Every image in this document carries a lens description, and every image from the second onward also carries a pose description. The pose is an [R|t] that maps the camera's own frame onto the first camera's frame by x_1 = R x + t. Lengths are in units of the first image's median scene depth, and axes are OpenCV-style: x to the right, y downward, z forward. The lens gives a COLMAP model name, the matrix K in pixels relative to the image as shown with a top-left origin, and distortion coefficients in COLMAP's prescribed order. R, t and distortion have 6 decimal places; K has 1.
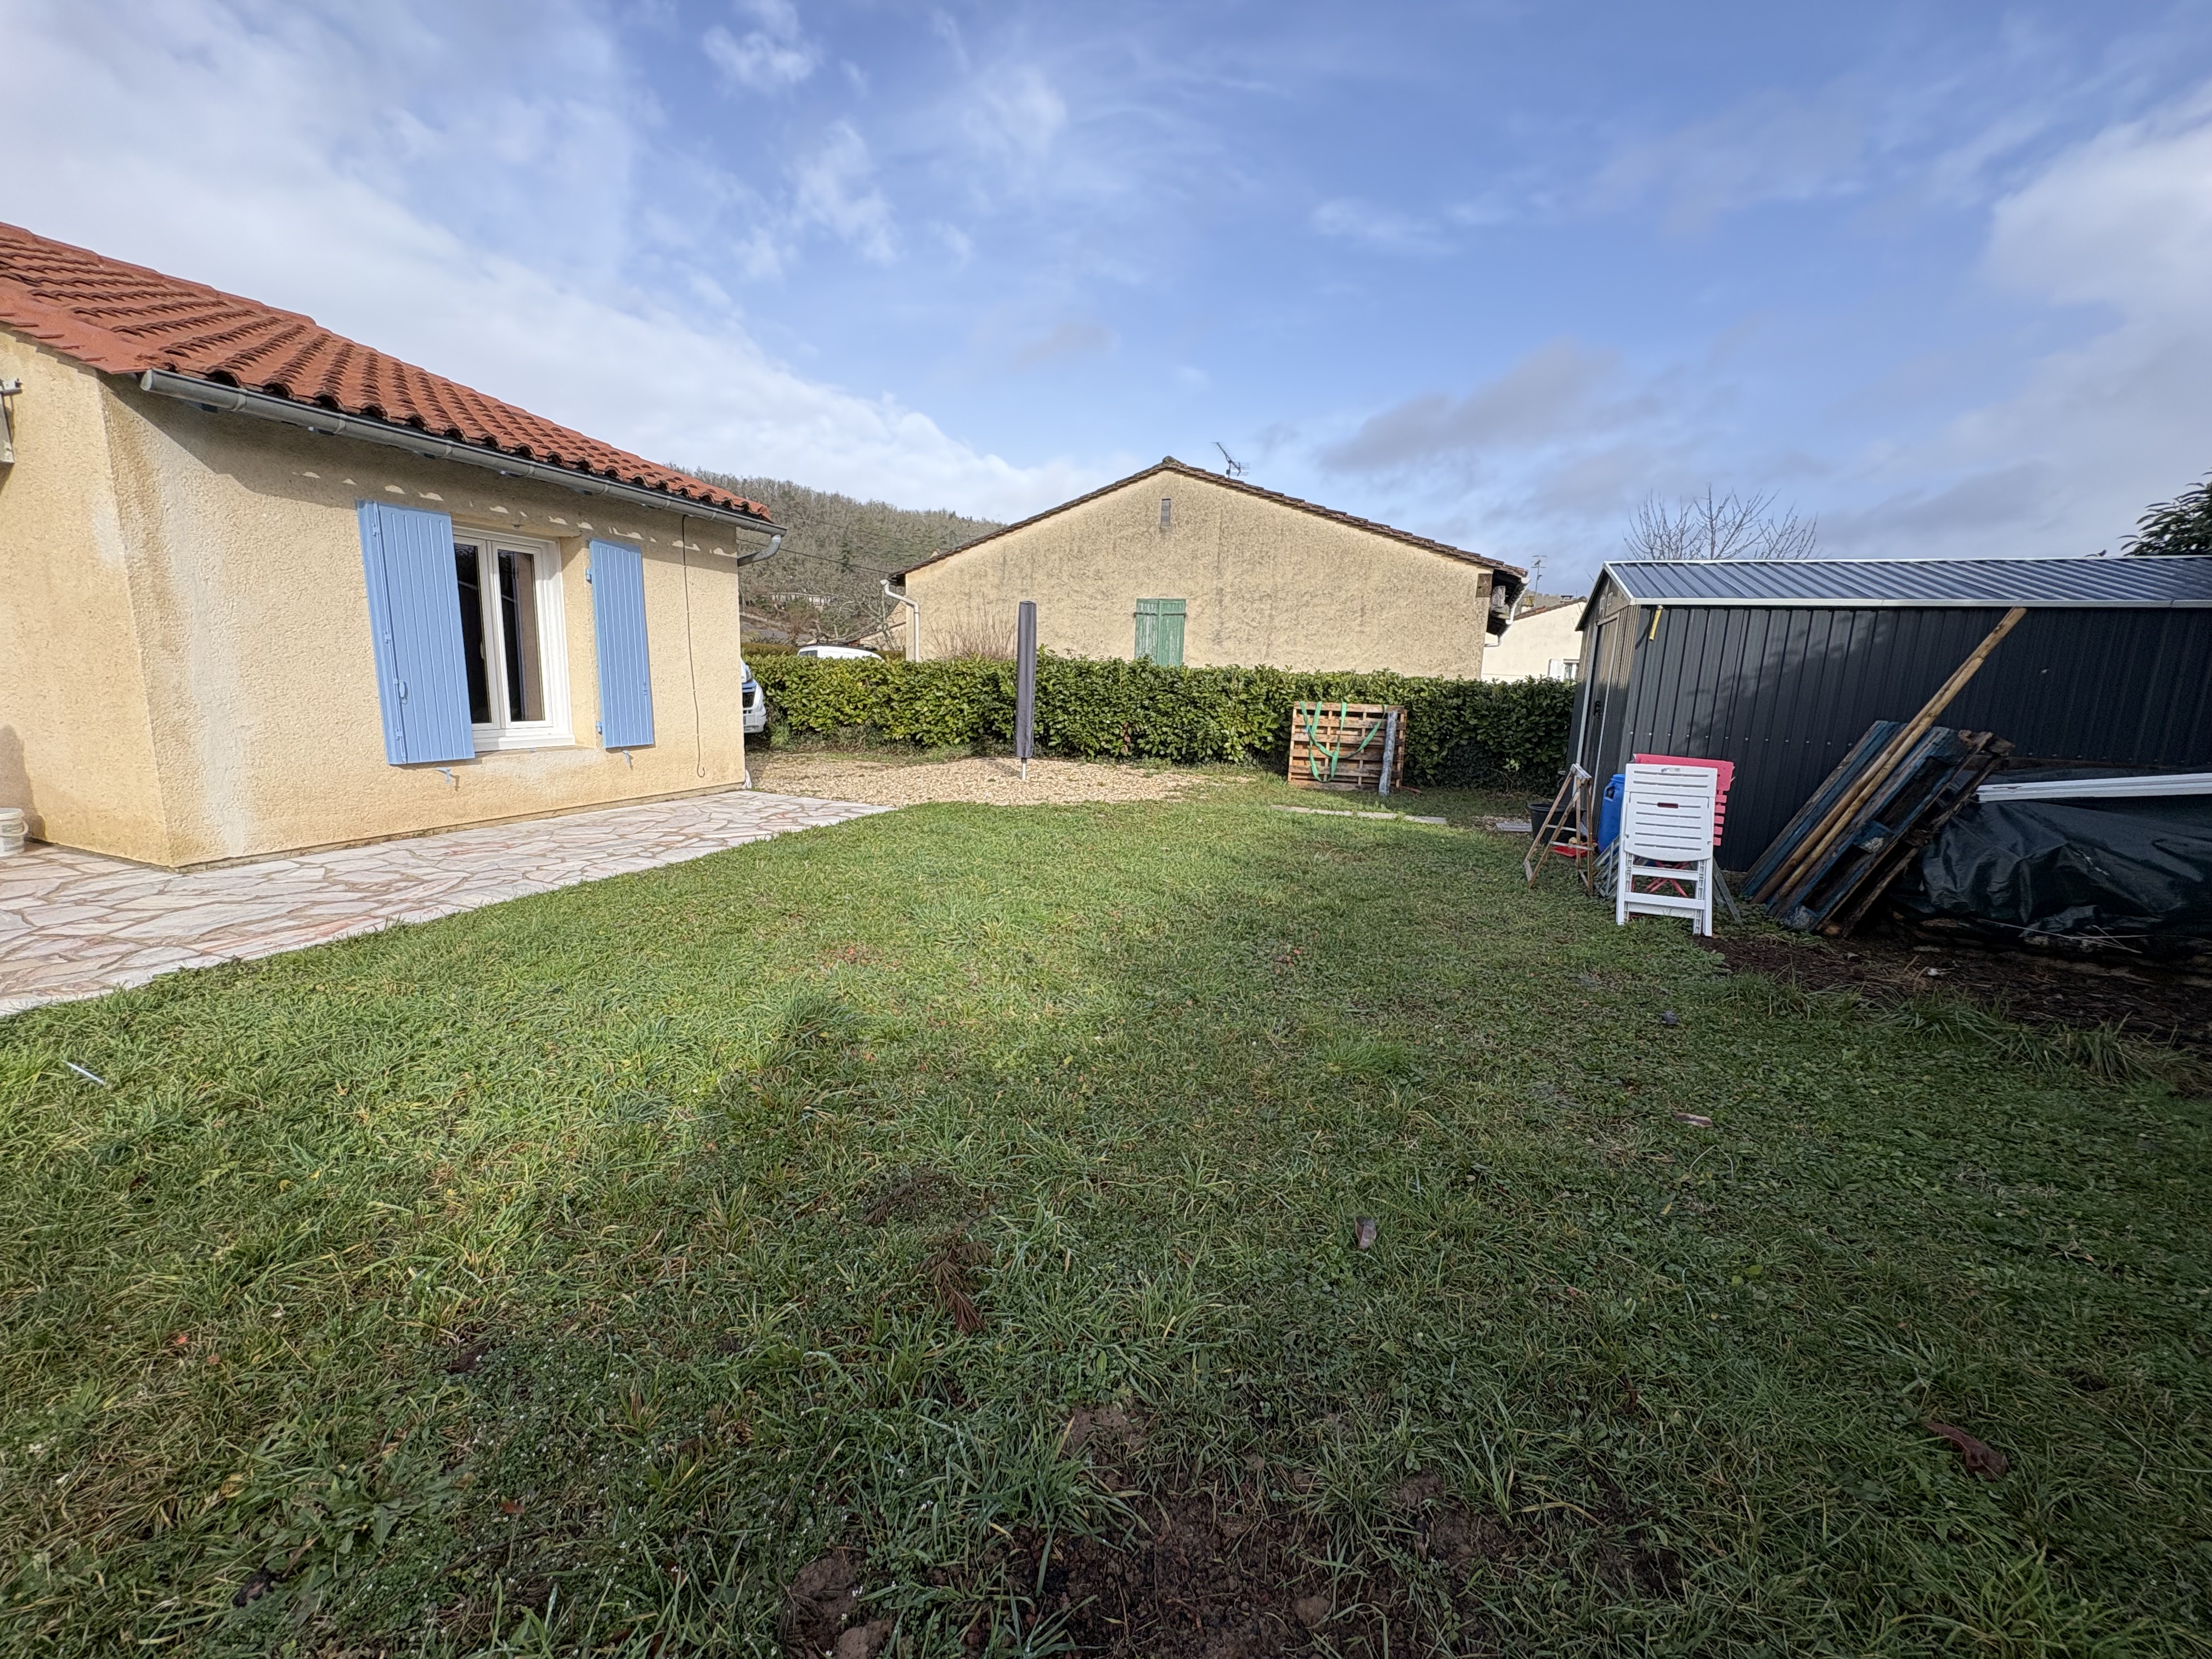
lens RADIAL K [[895.2, 0, 1106.0], [0, 895.2, 829.5], [0, 0, 1]] dist [0.020171, -0.002514]
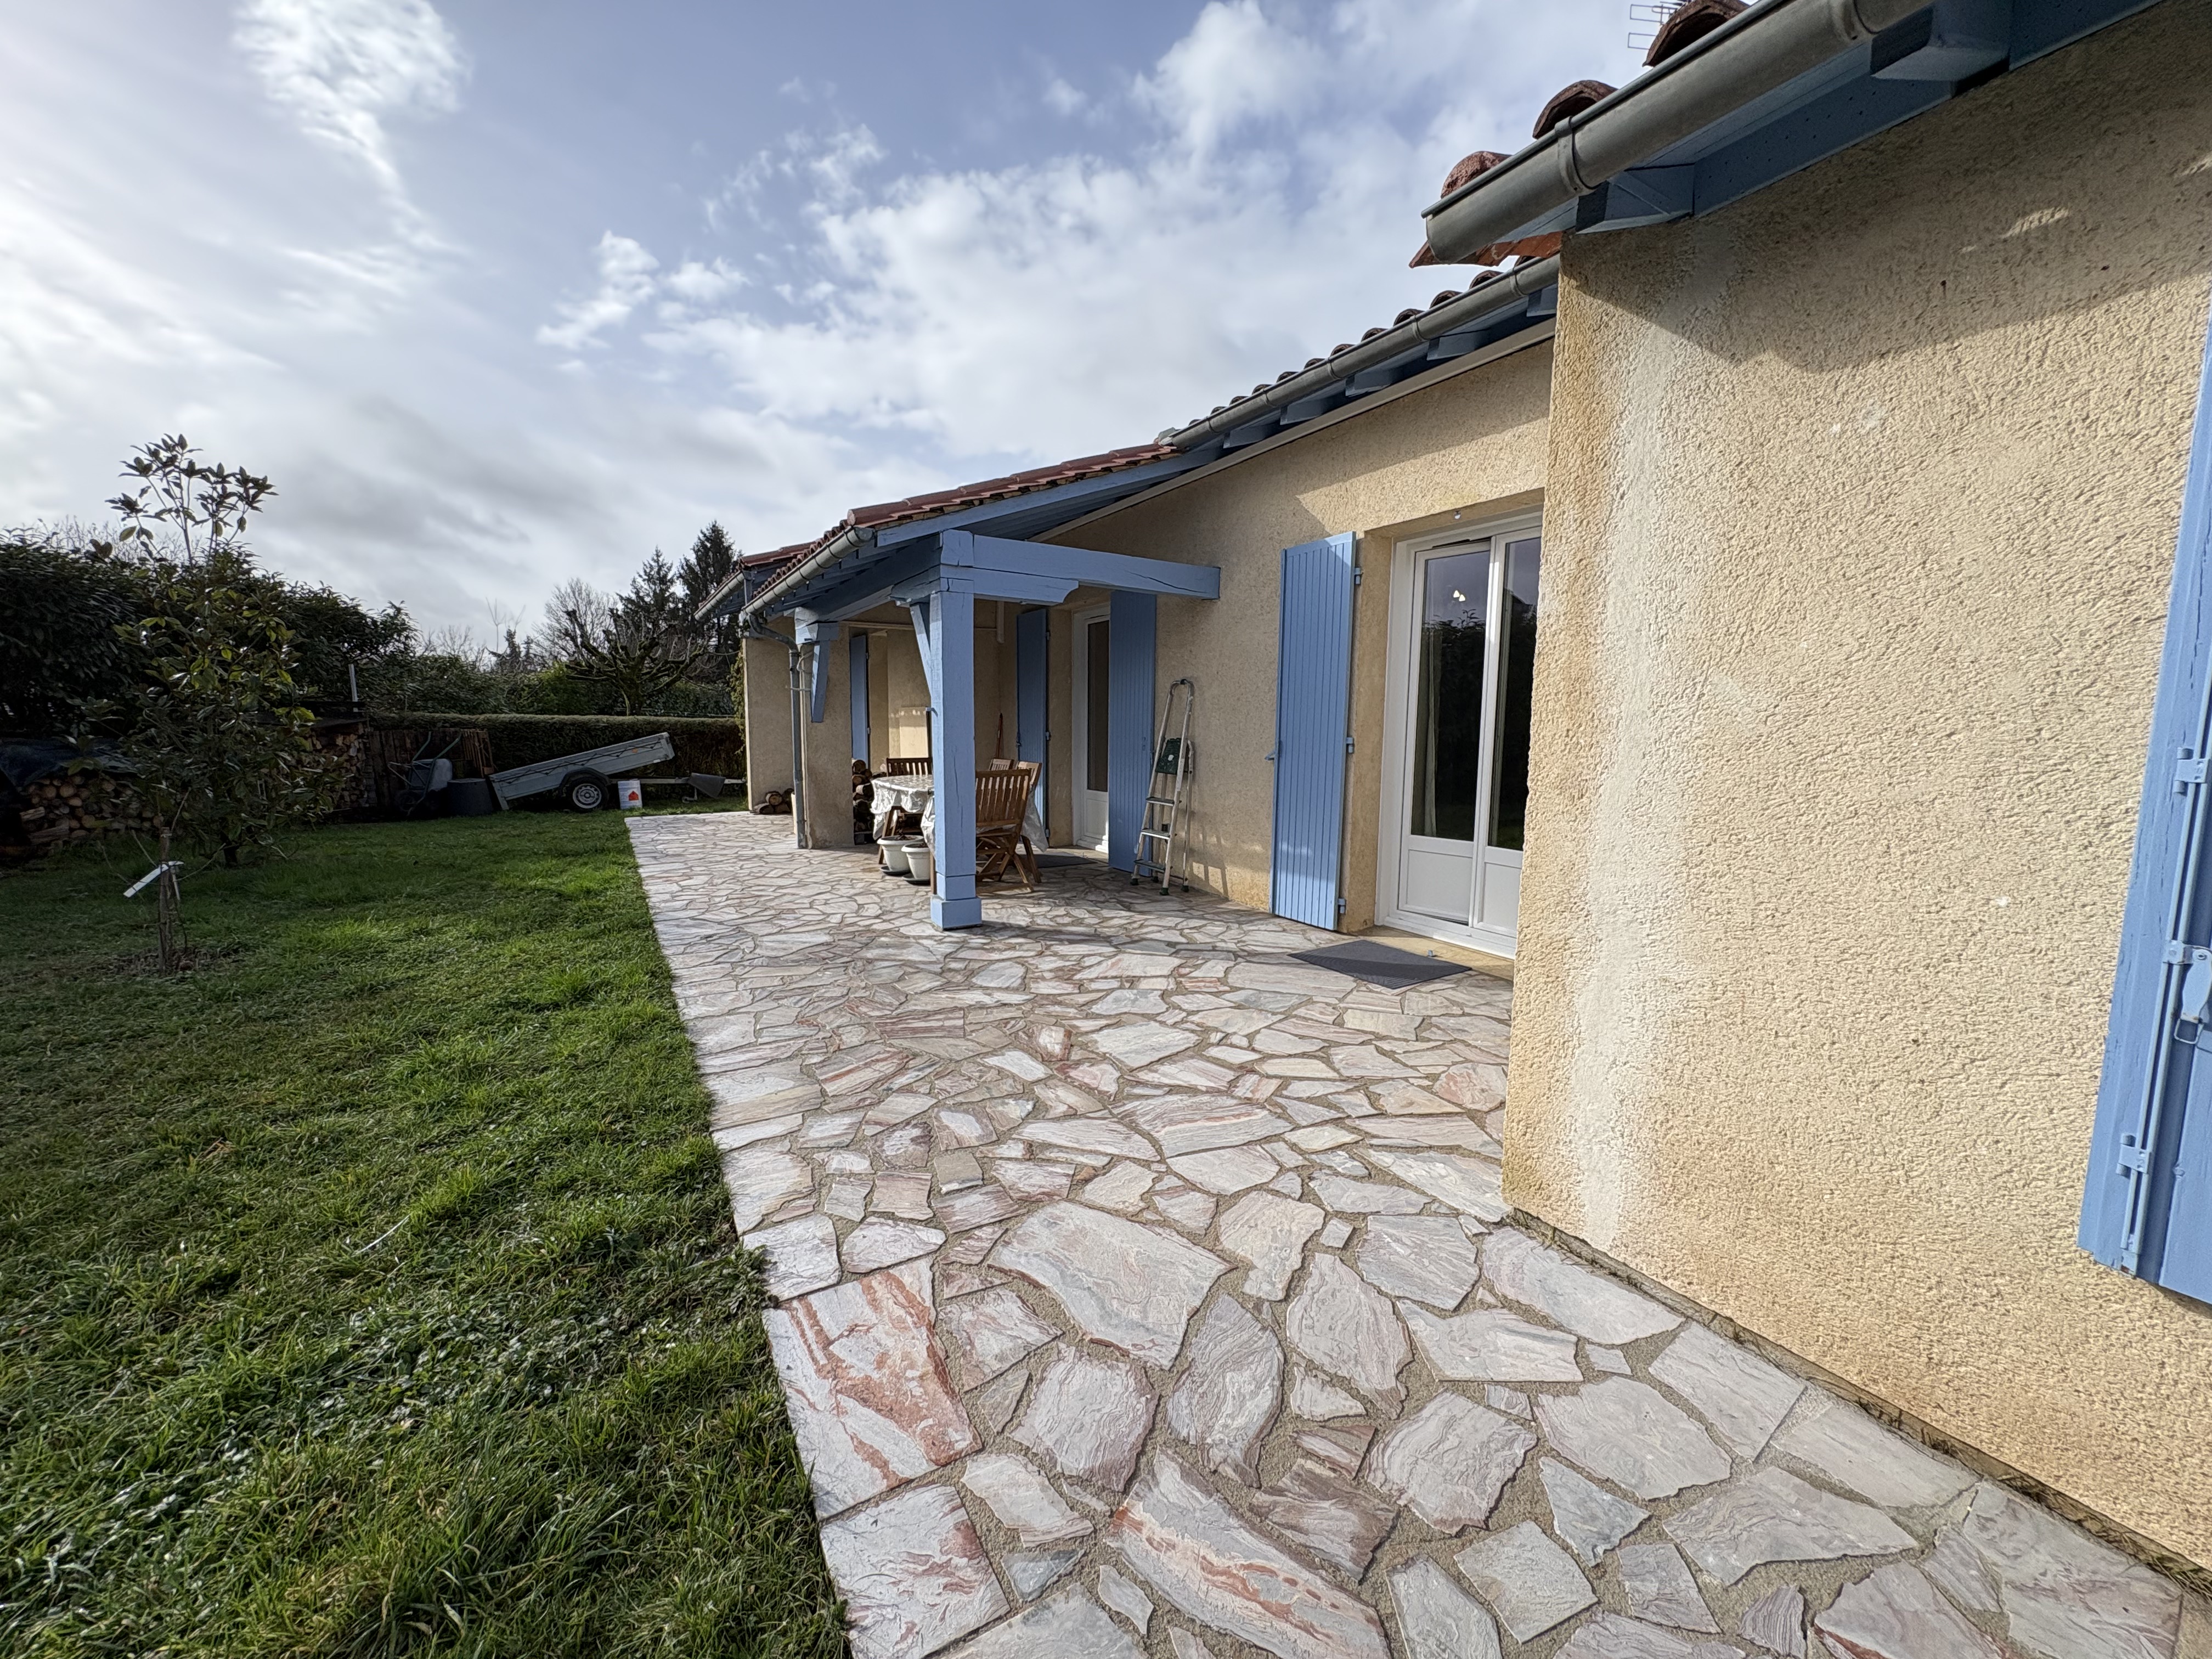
lens RADIAL K [[895.2, 0, 1106.0], [0, 895.2, 829.5], [0, 0, 1]] dist [0.020171, -0.002514]
pose [[-0.620398, 0.037336, -0.783398, -0.466102], [-0.179329, 0.965651, 0.188038, -0.209708], [0.763510, 0.257144, -0.592393, 1.021083]]
